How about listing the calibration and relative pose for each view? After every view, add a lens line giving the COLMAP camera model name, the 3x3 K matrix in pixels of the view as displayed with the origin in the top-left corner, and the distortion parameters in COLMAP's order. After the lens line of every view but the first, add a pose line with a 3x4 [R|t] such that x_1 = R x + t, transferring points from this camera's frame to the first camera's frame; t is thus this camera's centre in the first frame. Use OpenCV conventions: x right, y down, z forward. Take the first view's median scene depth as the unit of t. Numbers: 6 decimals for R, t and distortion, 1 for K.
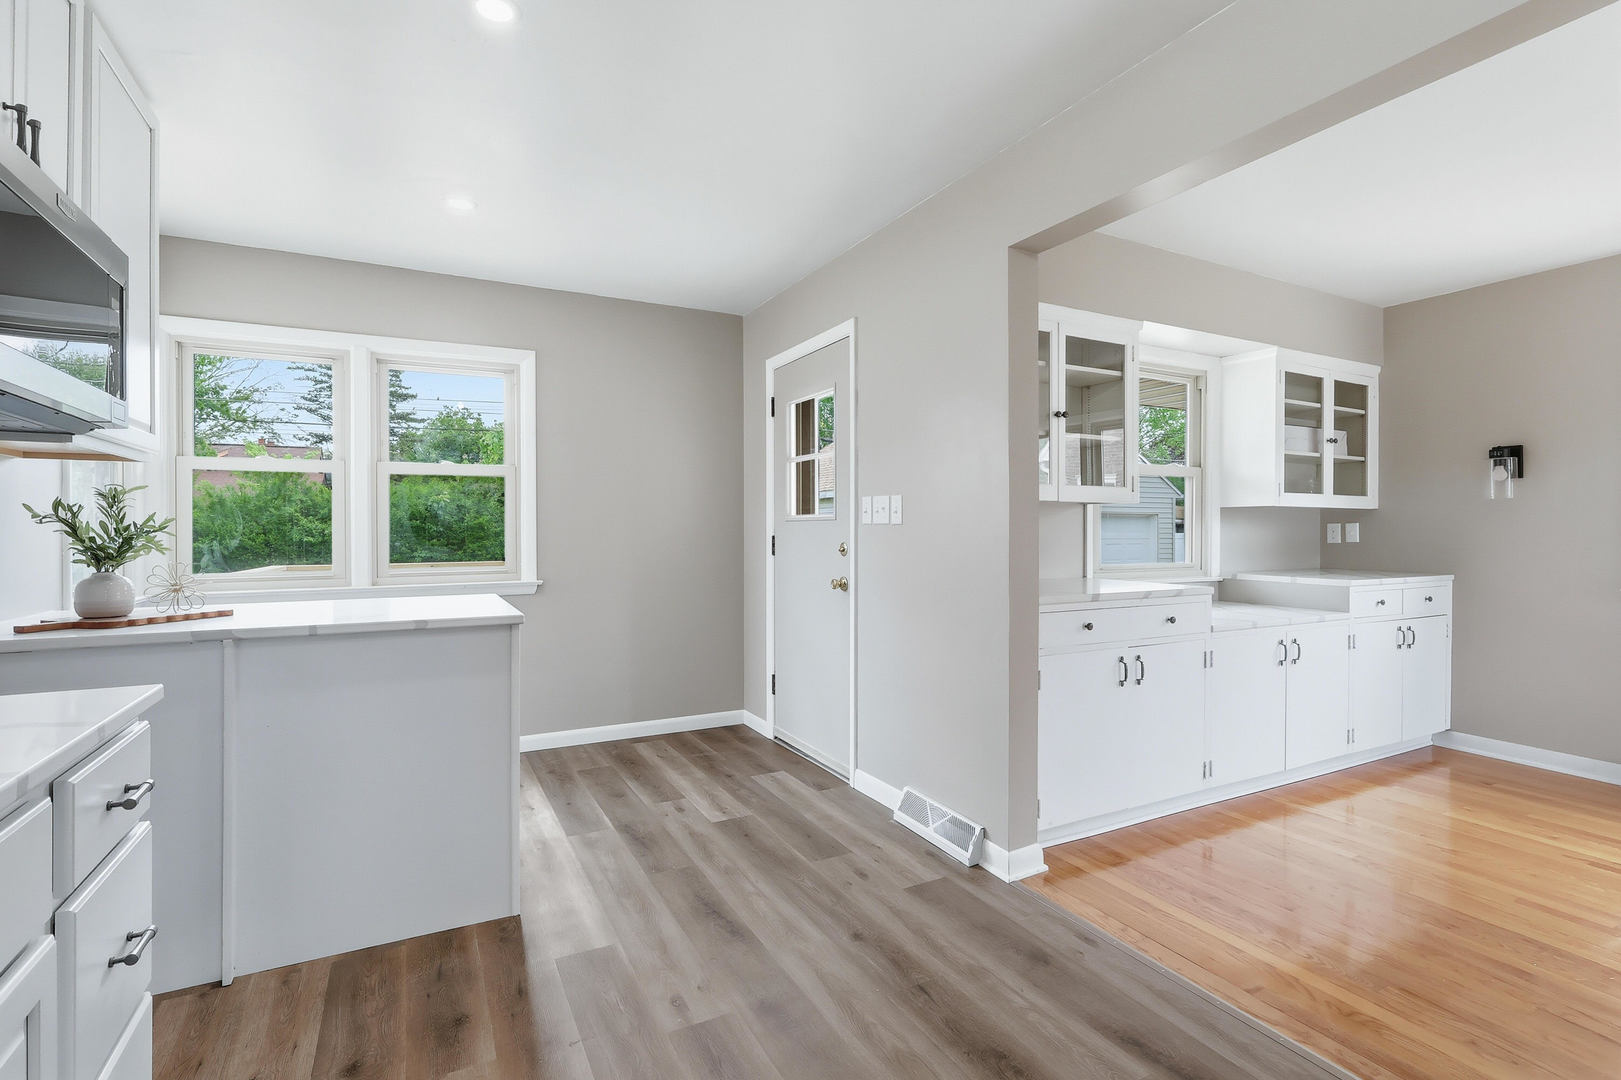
lens RADIAL K [[774.9, 0, 815.2], [0, 774.9, 527.6], [0, 0, 1]] dist [-0.005482, 0.001570]
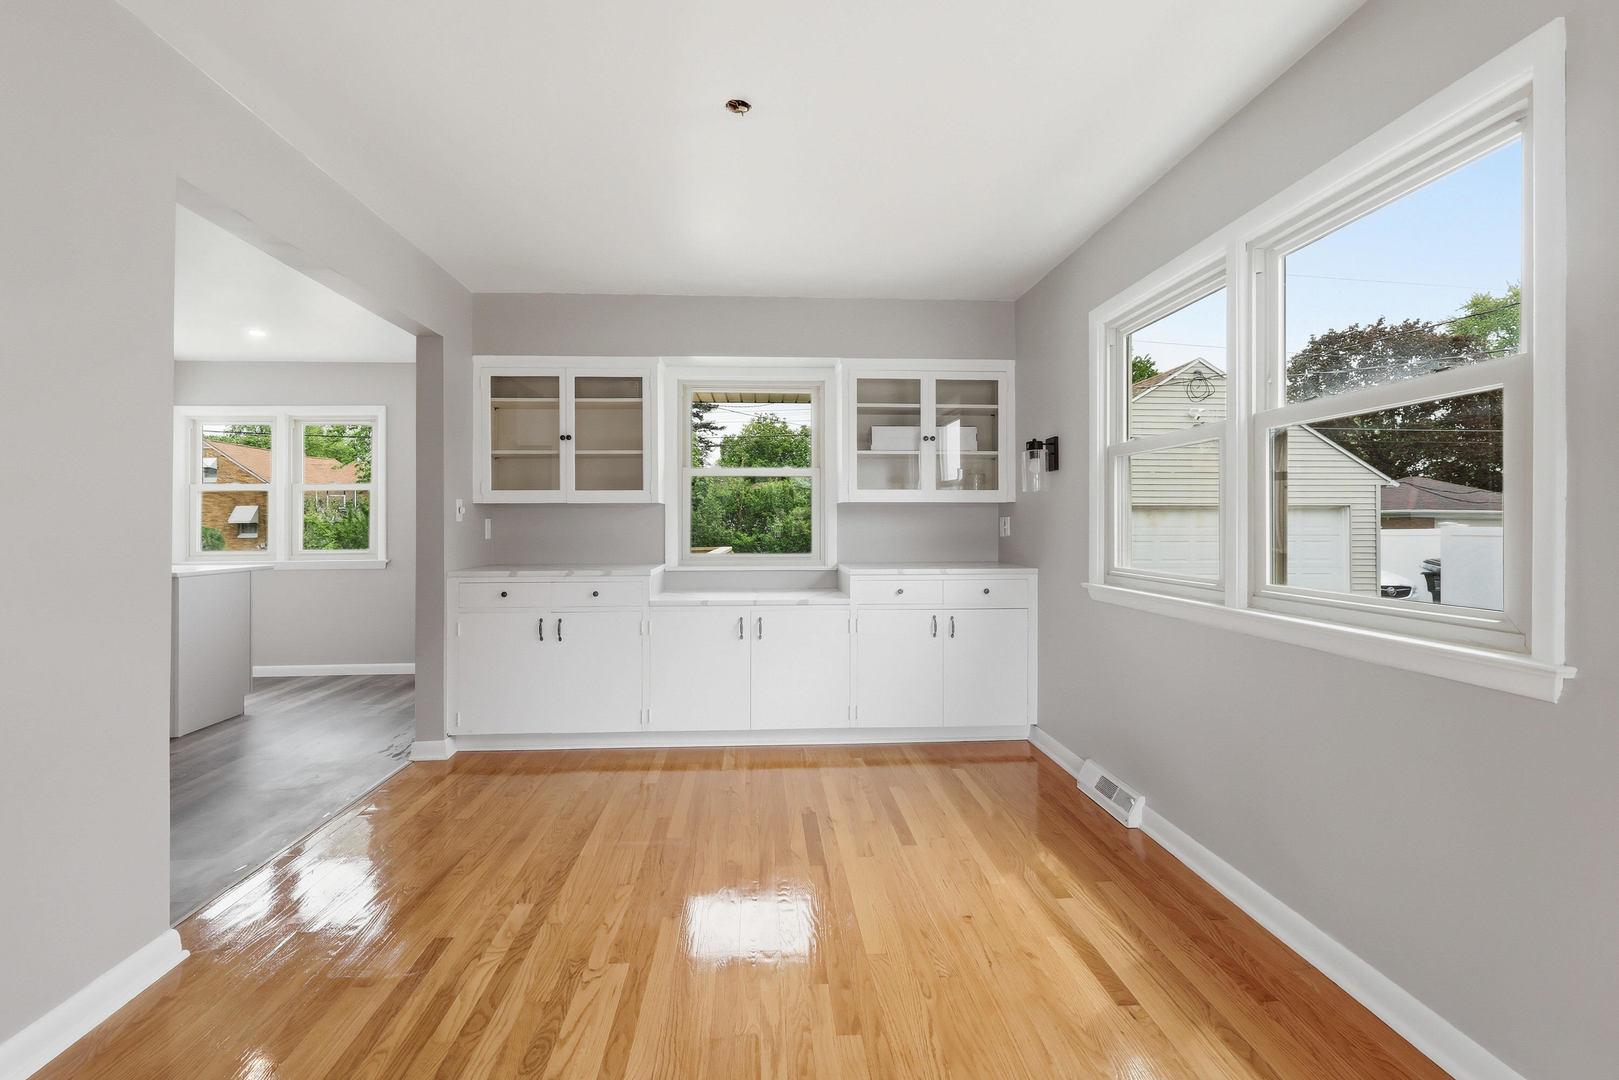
lens RADIAL K [[774.0, 0, 802.6], [0, 774.0, 529.0], [0, 0, 1]] dist [-0.005482, 0.001570]
pose [[0.912244, -0.000445, -0.409648, 0.935839], [0.005394, 0.999926, 0.010926, -0.001736], [0.409612, -0.012177, 0.912178, -0.030733]]
